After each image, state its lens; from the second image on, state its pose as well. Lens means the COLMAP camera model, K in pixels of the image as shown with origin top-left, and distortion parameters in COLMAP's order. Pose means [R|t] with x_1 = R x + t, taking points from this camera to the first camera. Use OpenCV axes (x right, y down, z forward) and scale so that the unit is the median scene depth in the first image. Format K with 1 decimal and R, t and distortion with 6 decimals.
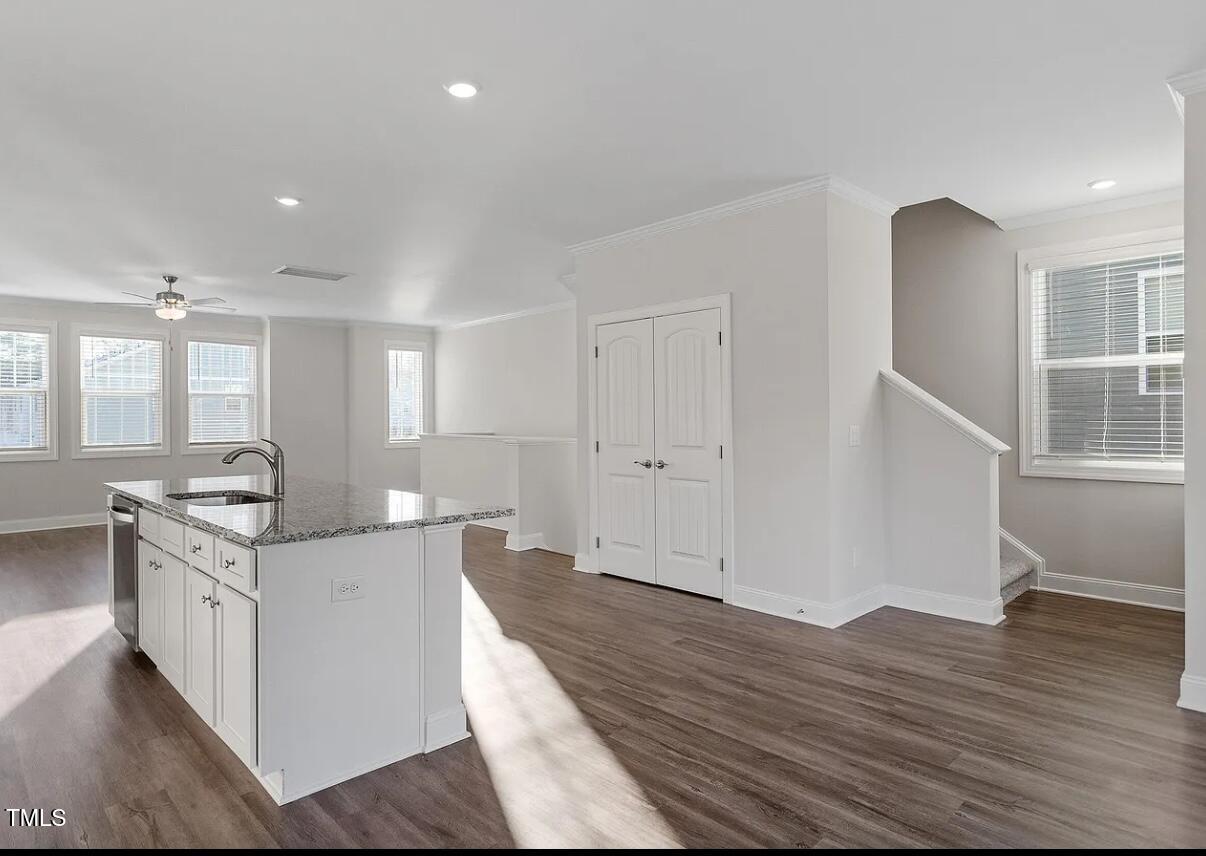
lens RADIAL K [[701.0, 0, 598.2], [0, 701.0, 421.8], [0, 0, 1]] dist [-0.001655, 0.000345]
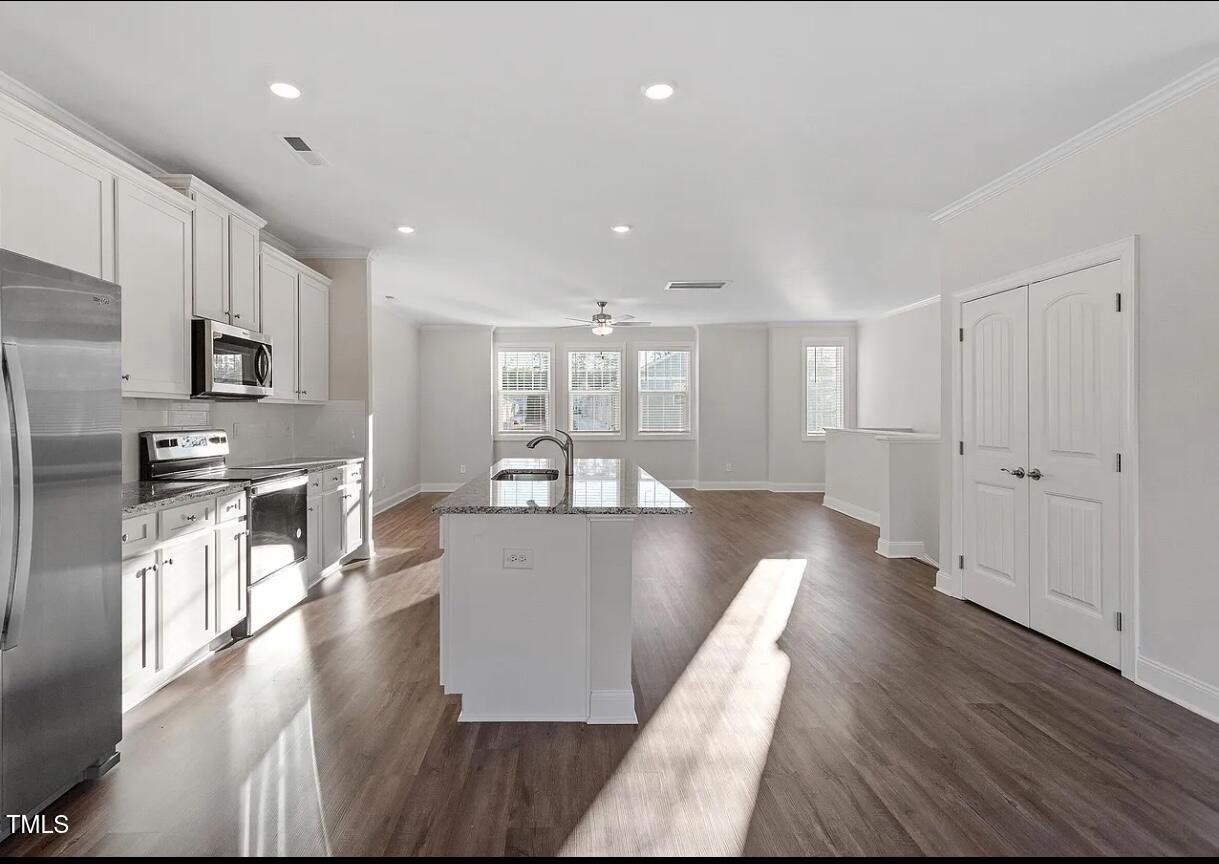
lens RADIAL K [[637.3, 0, 570.6], [0, 637.3, 418.5], [0, 0, 1]] dist [0.002500, 0.002642]
pose [[0.720588, 0.012138, -0.693257, 0.219283], [-0.008016, 0.999926, 0.009175, -0.003374], [0.693317, -0.001055, 0.720632, 0.146315]]
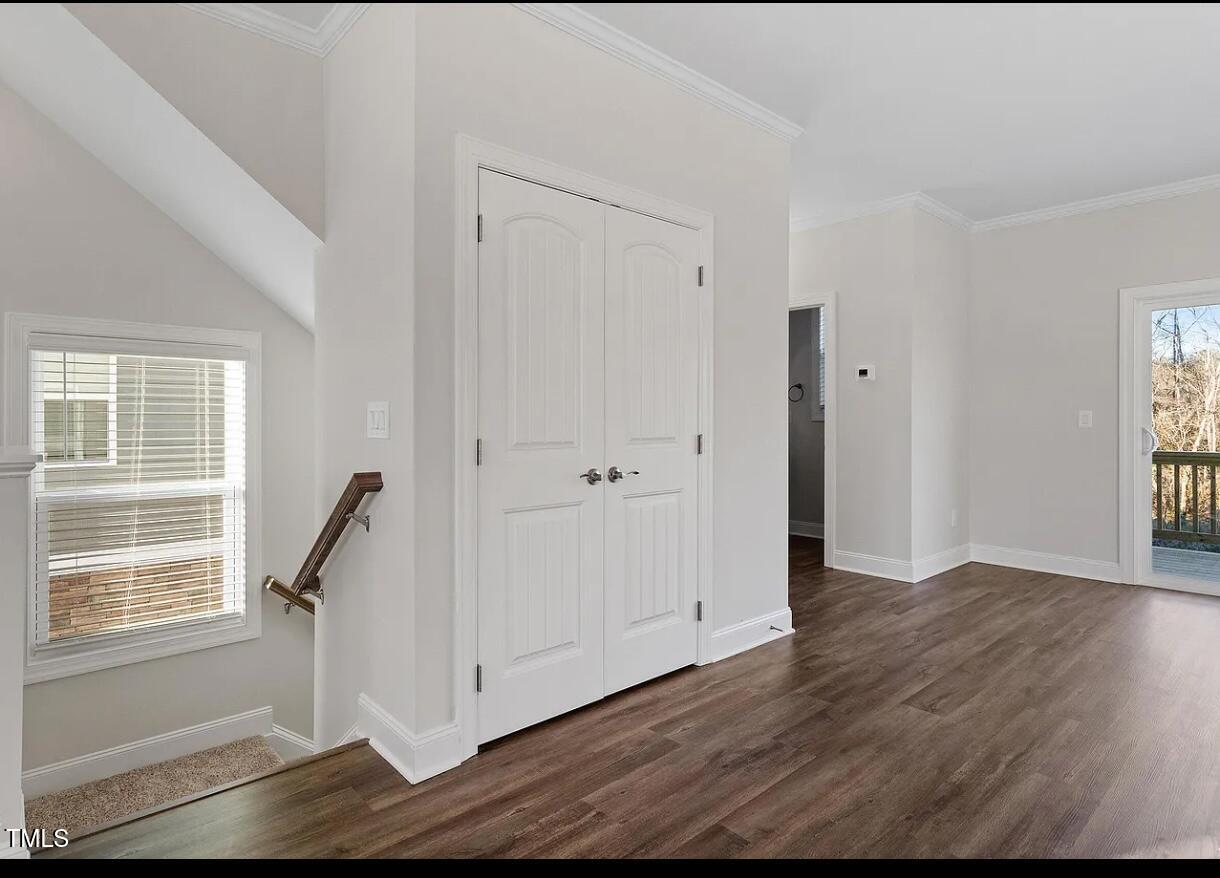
lens RADIAL K [[645.9, 0, 611.5], [0, 645.9, 420.5], [0, 0, 1]] dist [0.015272, 0.000293]
pose [[0.042966, 0.003841, 0.999069, -0.443323], [0.002782, 0.999988, -0.003964, 0.022045], [-0.999073, 0.002950, 0.042955, 1.040097]]
